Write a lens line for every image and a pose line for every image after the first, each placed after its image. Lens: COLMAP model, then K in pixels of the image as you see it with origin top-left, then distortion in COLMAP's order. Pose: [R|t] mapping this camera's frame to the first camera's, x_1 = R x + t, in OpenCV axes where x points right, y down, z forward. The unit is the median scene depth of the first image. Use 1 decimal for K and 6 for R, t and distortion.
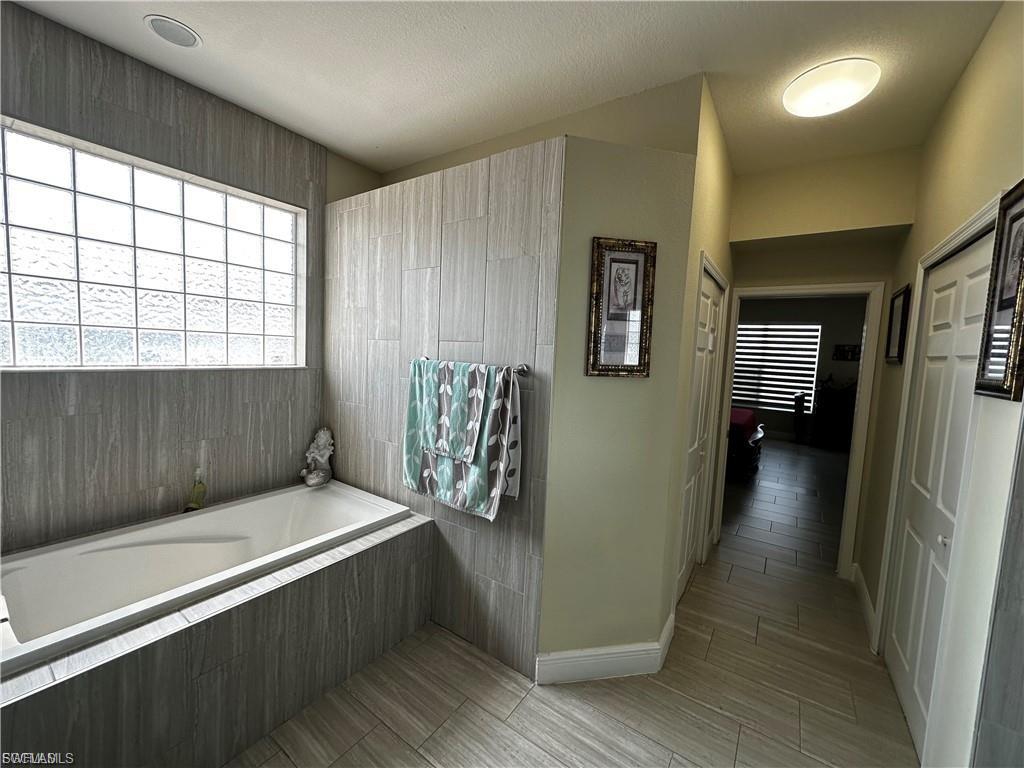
lens RADIAL K [[411.5, 0, 510.9], [0, 411.5, 383.8], [0, 0, 1]] dist [-0.002190, 0.000591]
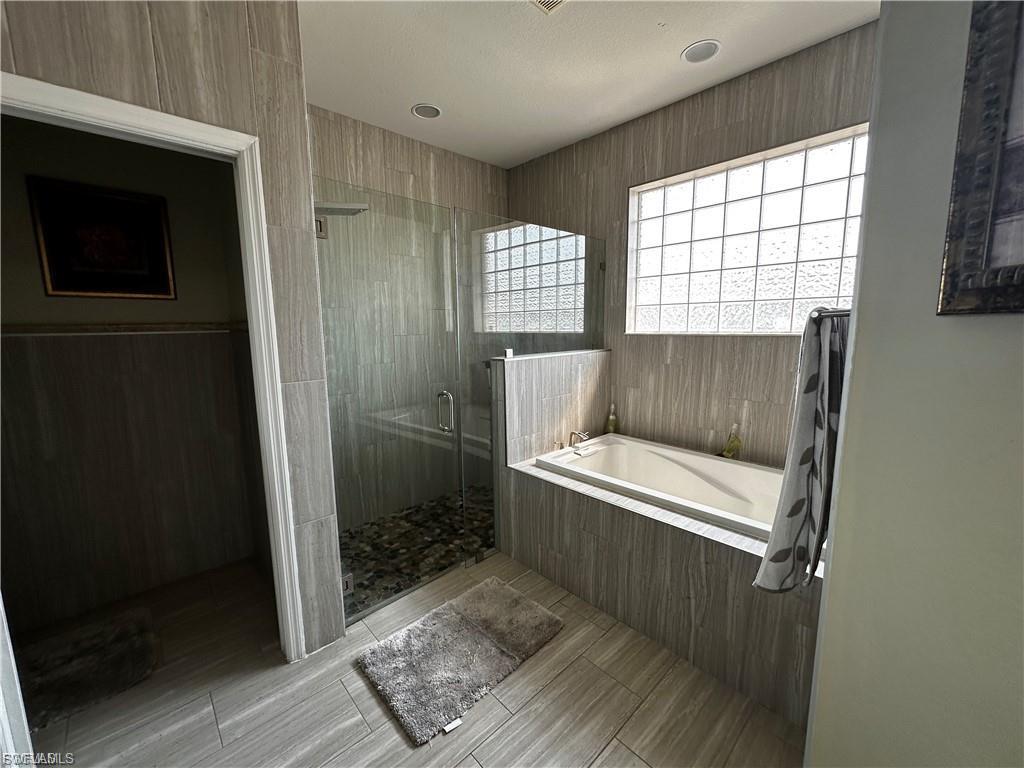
lens RADIAL K [[411.5, 0, 507.6], [0, 411.5, 381.6], [0, 0, 1]] dist [-0.002190, 0.000591]
pose [[-0.232903, 0.089041, -0.968415, 0.522041], [-0.072876, 0.991402, 0.108682, 0.017218], [0.969766, 0.095887, -0.224411, 0.724608]]
